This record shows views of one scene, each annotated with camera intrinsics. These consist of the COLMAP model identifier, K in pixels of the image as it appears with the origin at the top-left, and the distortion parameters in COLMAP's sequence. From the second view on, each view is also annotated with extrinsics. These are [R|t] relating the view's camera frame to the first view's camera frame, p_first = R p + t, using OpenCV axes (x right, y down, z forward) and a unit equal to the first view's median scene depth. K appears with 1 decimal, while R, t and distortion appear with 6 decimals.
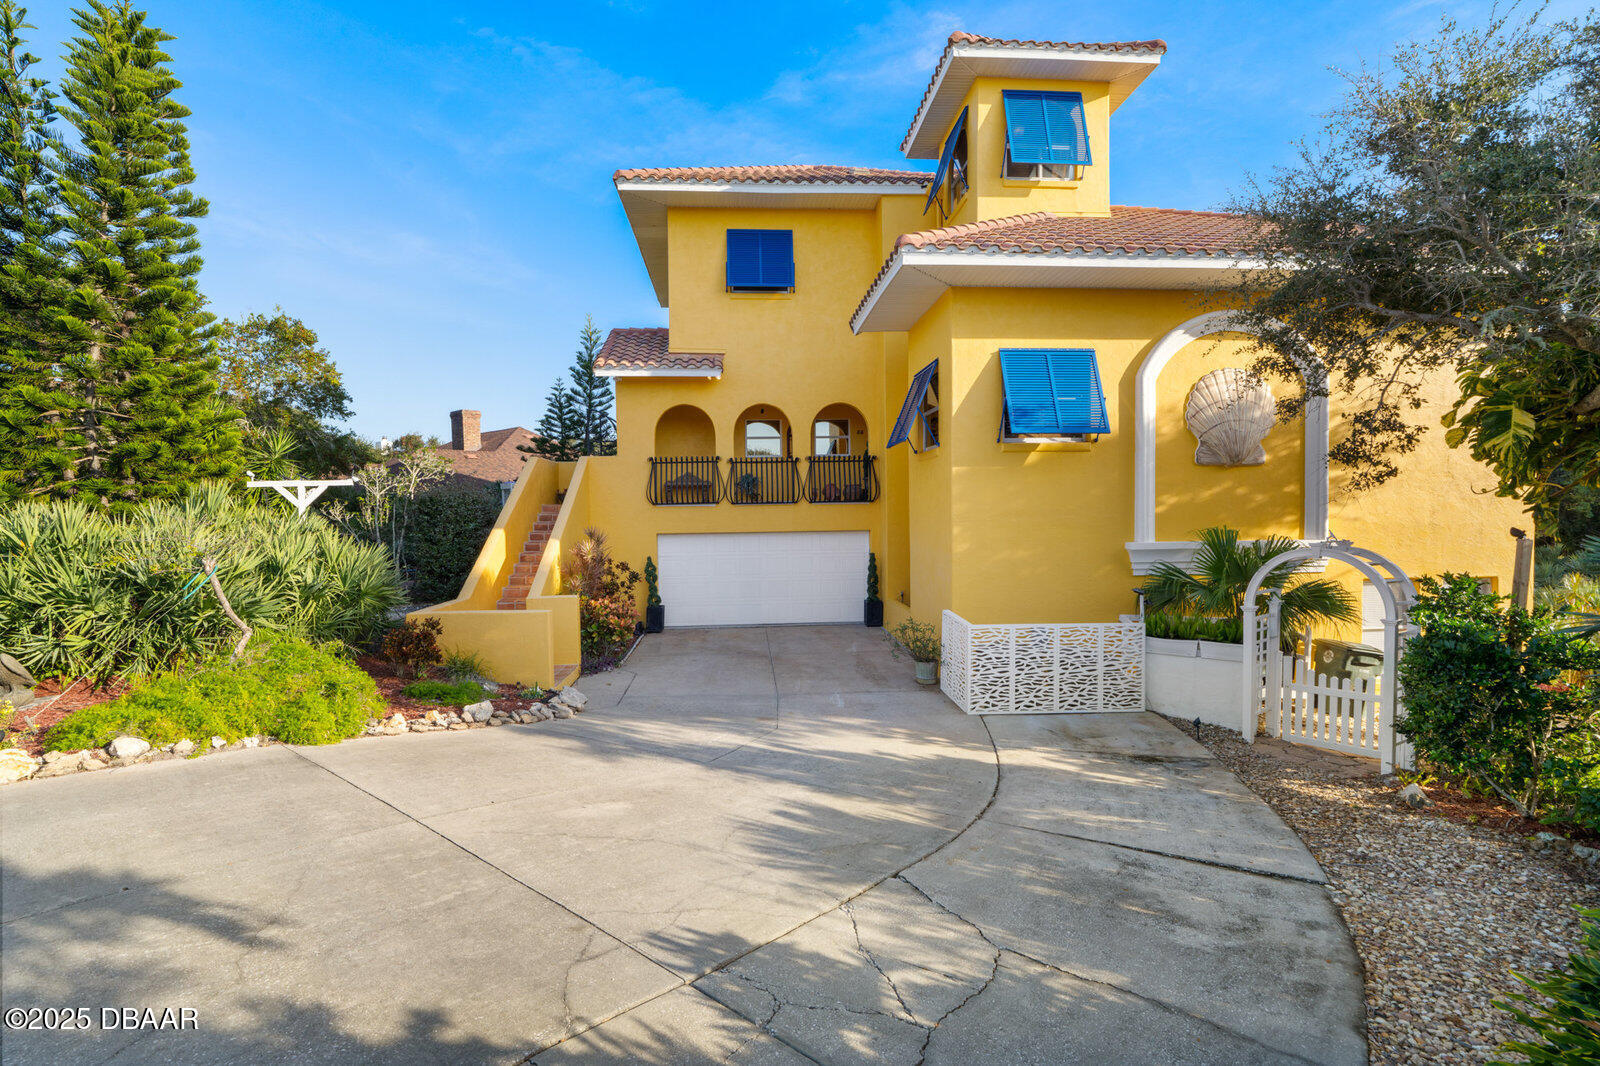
lens RADIAL K [[761.9, 0, 800.0], [0, 761.9, 533.0], [0, 0, 1]] dist [-0.002817, 0.000267]
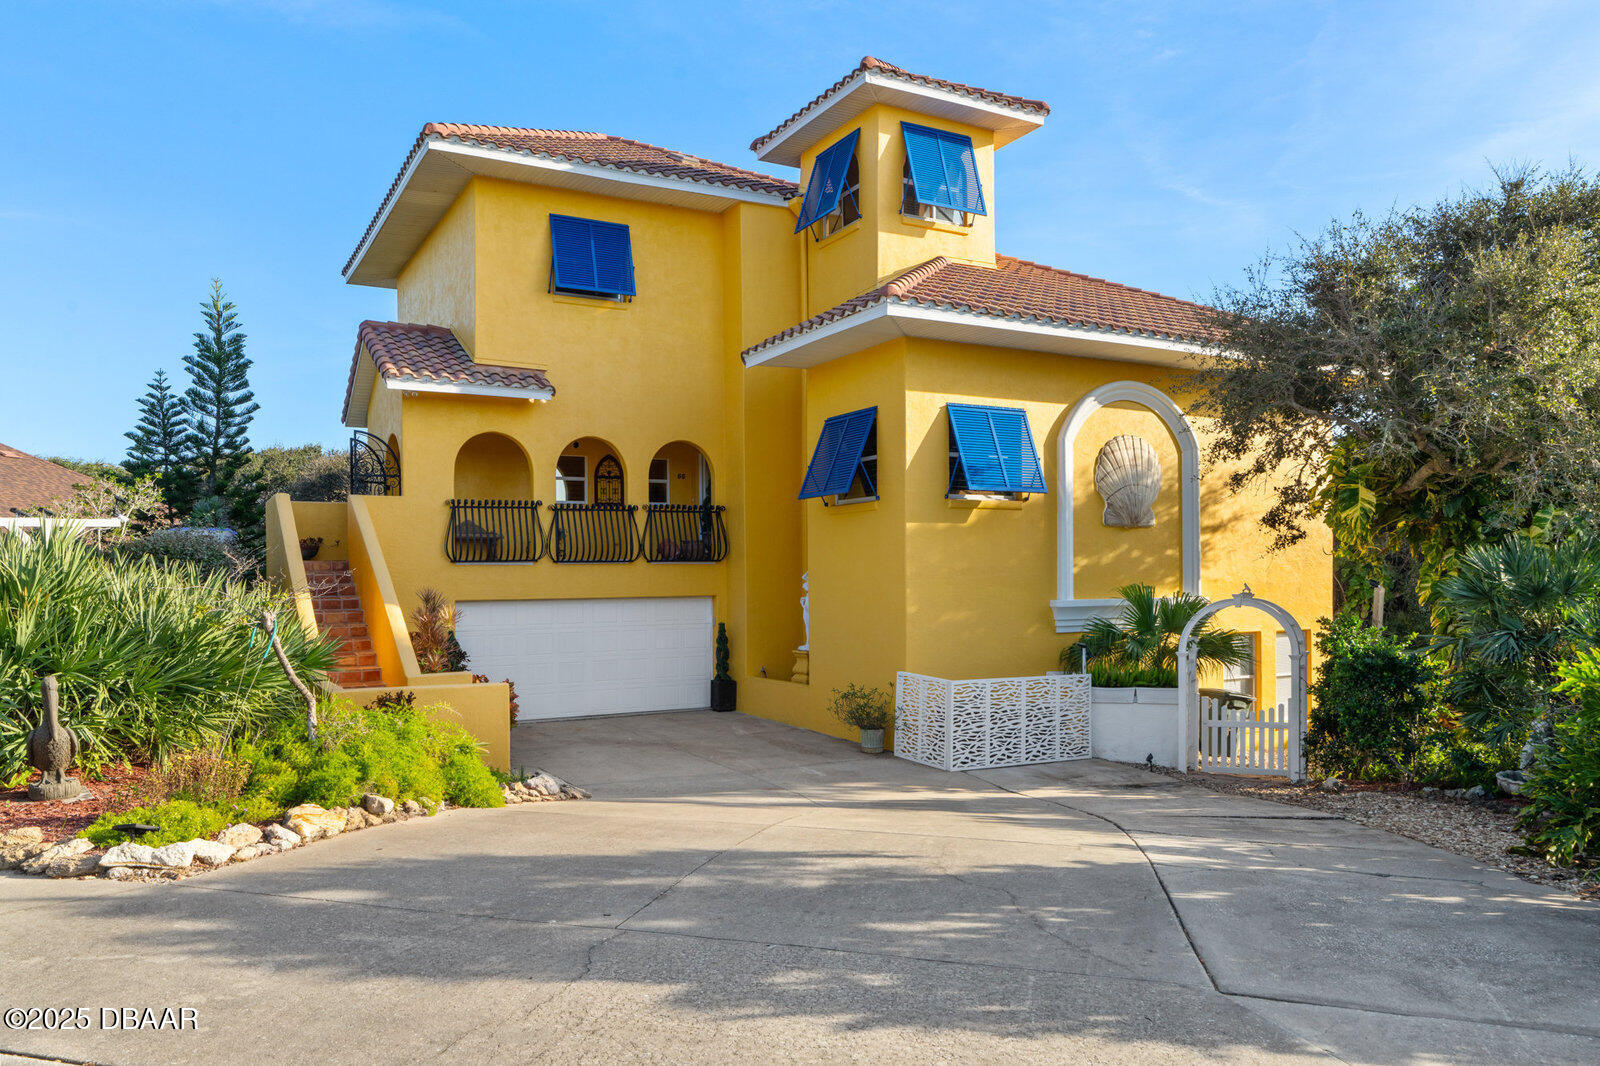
lens RADIAL K [[1139.5, 0, 797.4], [0, 1139.5, 588.3], [0, 0, 1]] dist [0.003498, -0.001966]
pose [[0.907867, -0.000761, 0.419258, -0.453147], [0.012378, 0.999611, -0.024988, 0.026550], [-0.419076, 0.027876, 0.907523, -0.210935]]
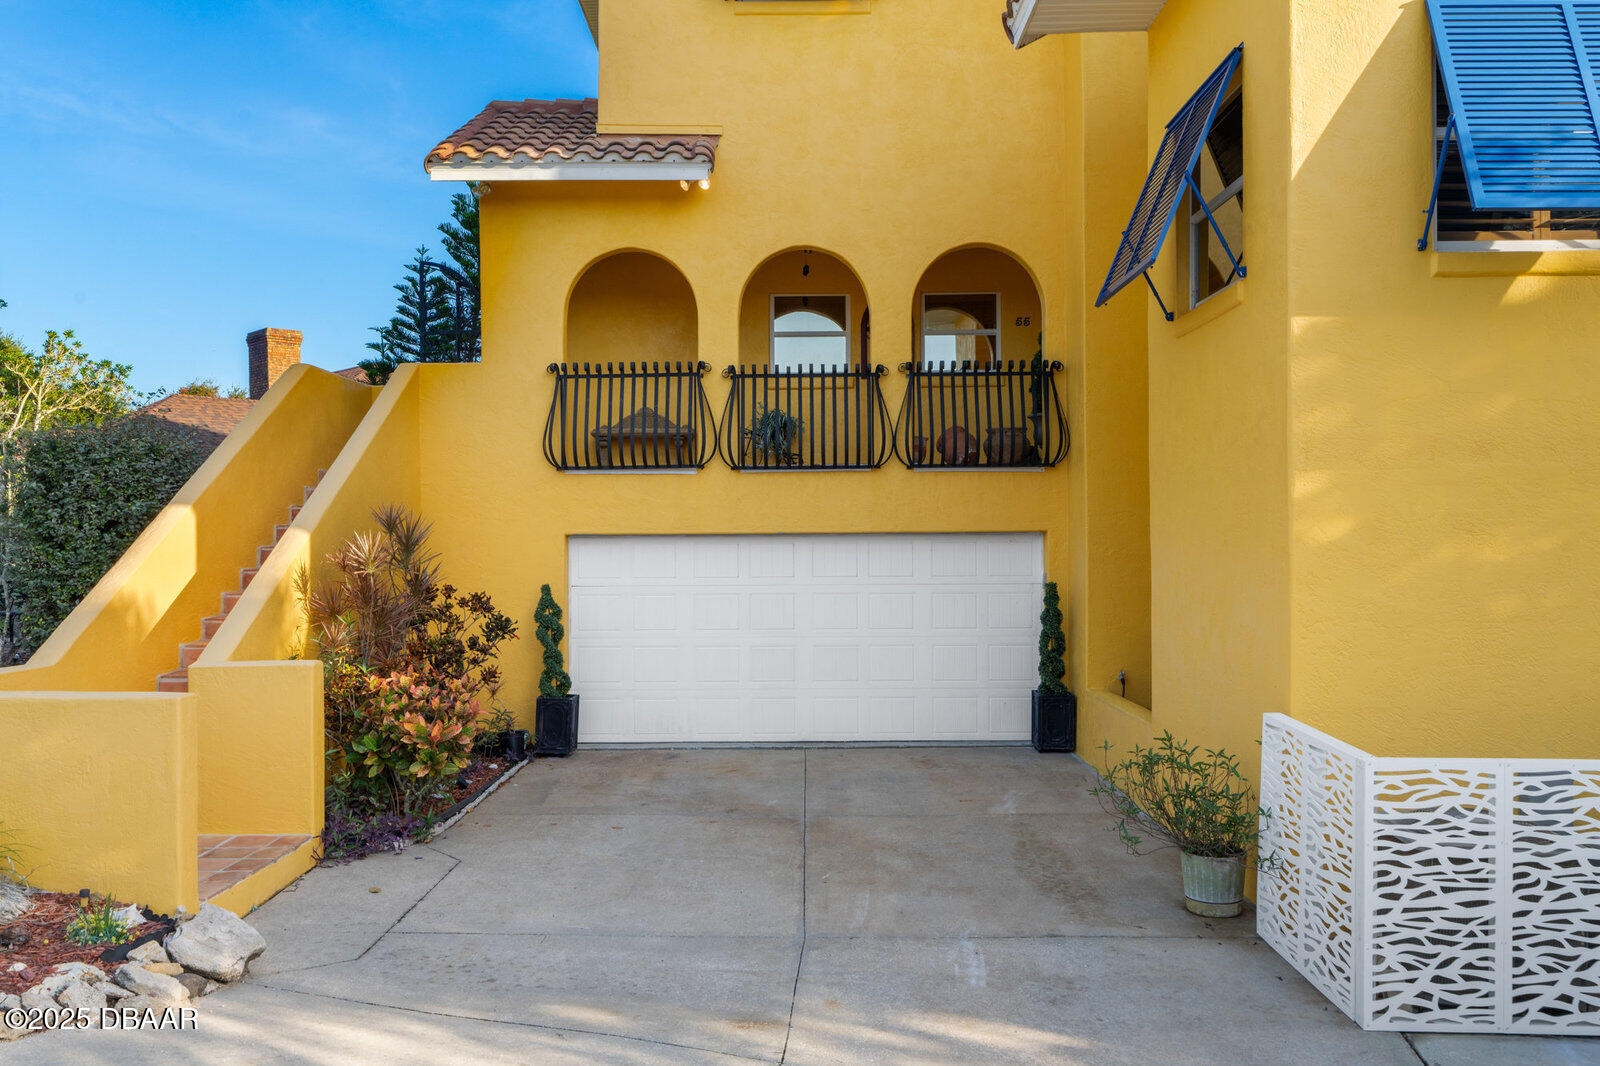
lens RADIAL K [[1305.4, 0, 800.0], [0, 1305.4, 533.0], [0, 0, 1]] dist [0.004558, 0.005531]
pose [[0.996655, 0.007222, -0.081409, 0.015845], [-0.010424, 0.999186, -0.038968, 0.036479], [0.081062, 0.039686, 0.995919, 0.314113]]
